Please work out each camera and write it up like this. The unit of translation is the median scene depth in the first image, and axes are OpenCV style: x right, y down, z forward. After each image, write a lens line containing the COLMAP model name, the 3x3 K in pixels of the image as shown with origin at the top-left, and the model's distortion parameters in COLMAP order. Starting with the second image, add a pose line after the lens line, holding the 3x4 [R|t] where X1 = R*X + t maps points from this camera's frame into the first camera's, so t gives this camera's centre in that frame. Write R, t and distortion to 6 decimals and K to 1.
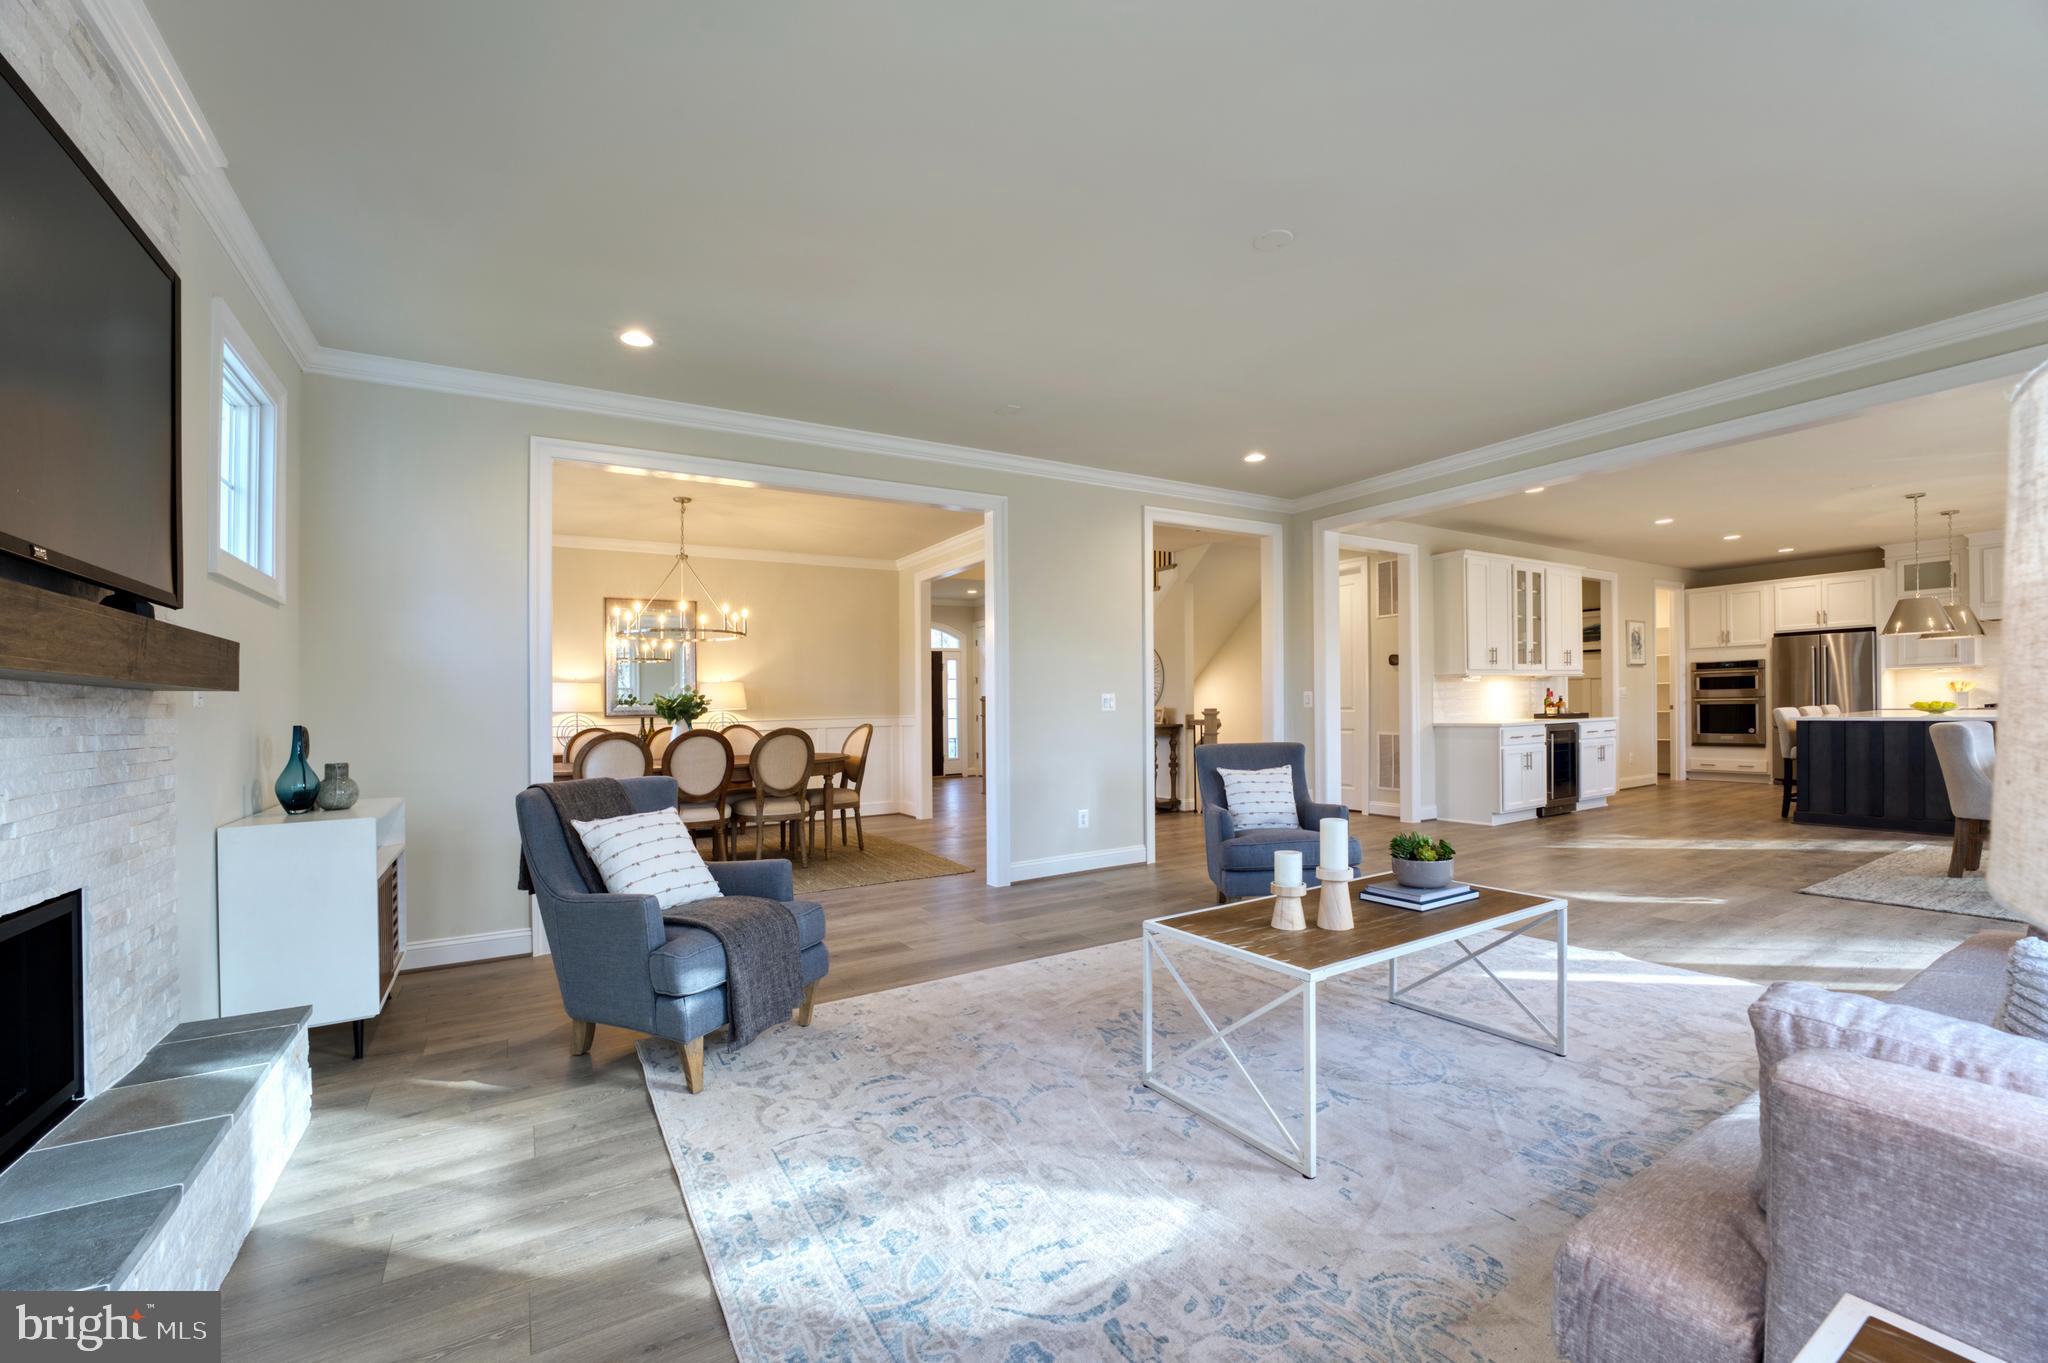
lens RADIAL K [[825.8, 0, 1013.2], [0, 825.8, 703.0], [0, 0, 1]] dist [-0.023801, -0.000070]
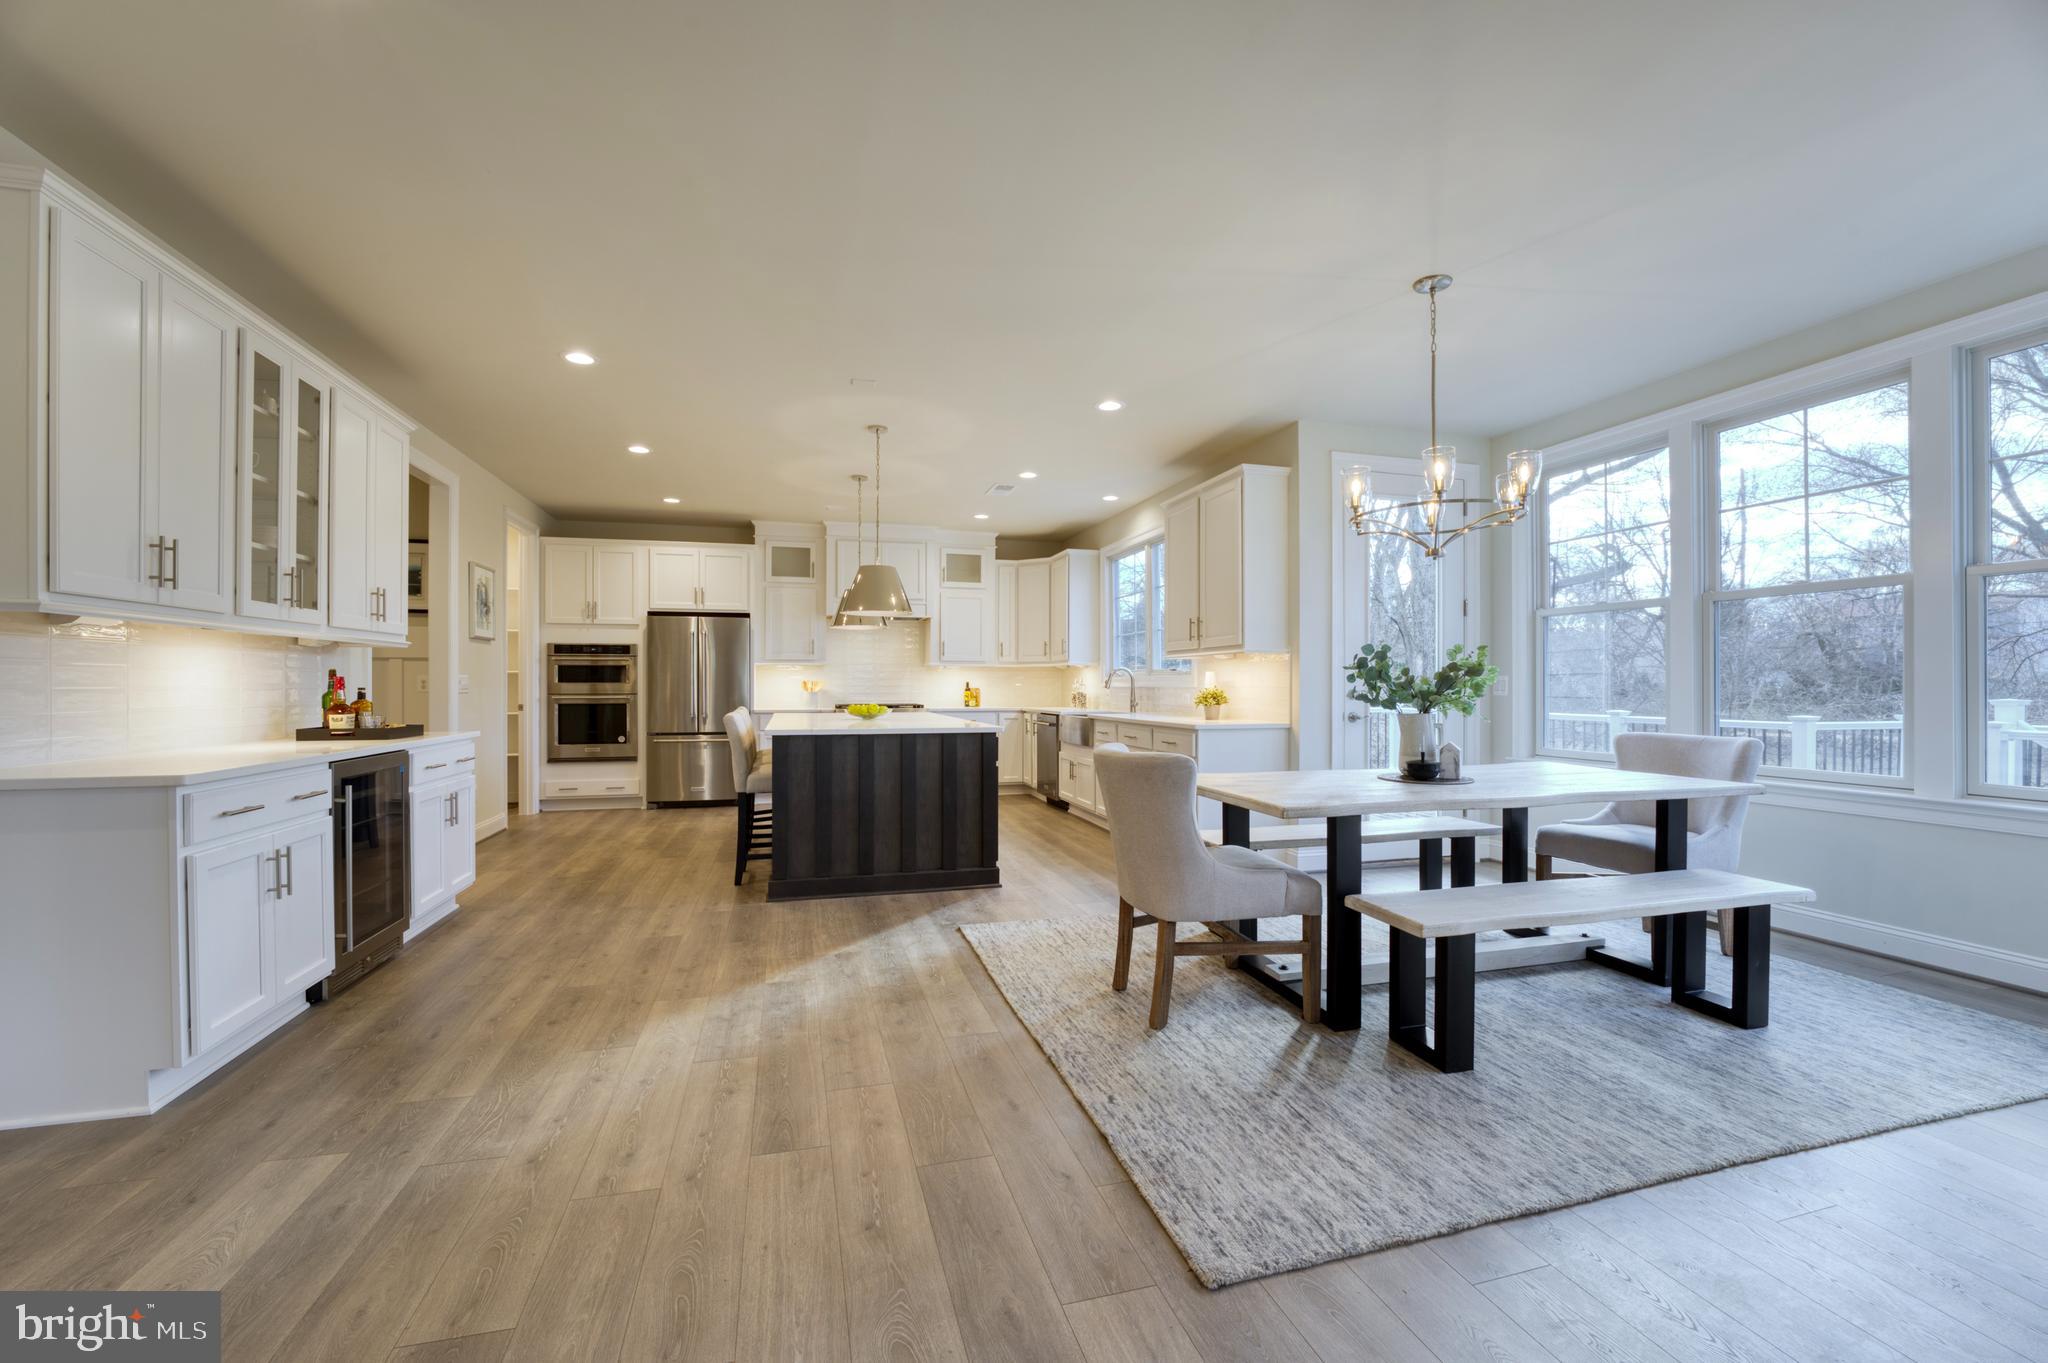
lens RADIAL K [[825.8, 0, 1013.2], [0, 825.8, 703.0], [0, 0, 1]] dist [-0.023801, -0.000070]
pose [[0.271438, 0.000638, 0.962456, 0.329171], [-0.009556, 0.999952, 0.002032, -0.004633], [-0.962409, -0.009749, 0.271431, 0.521442]]
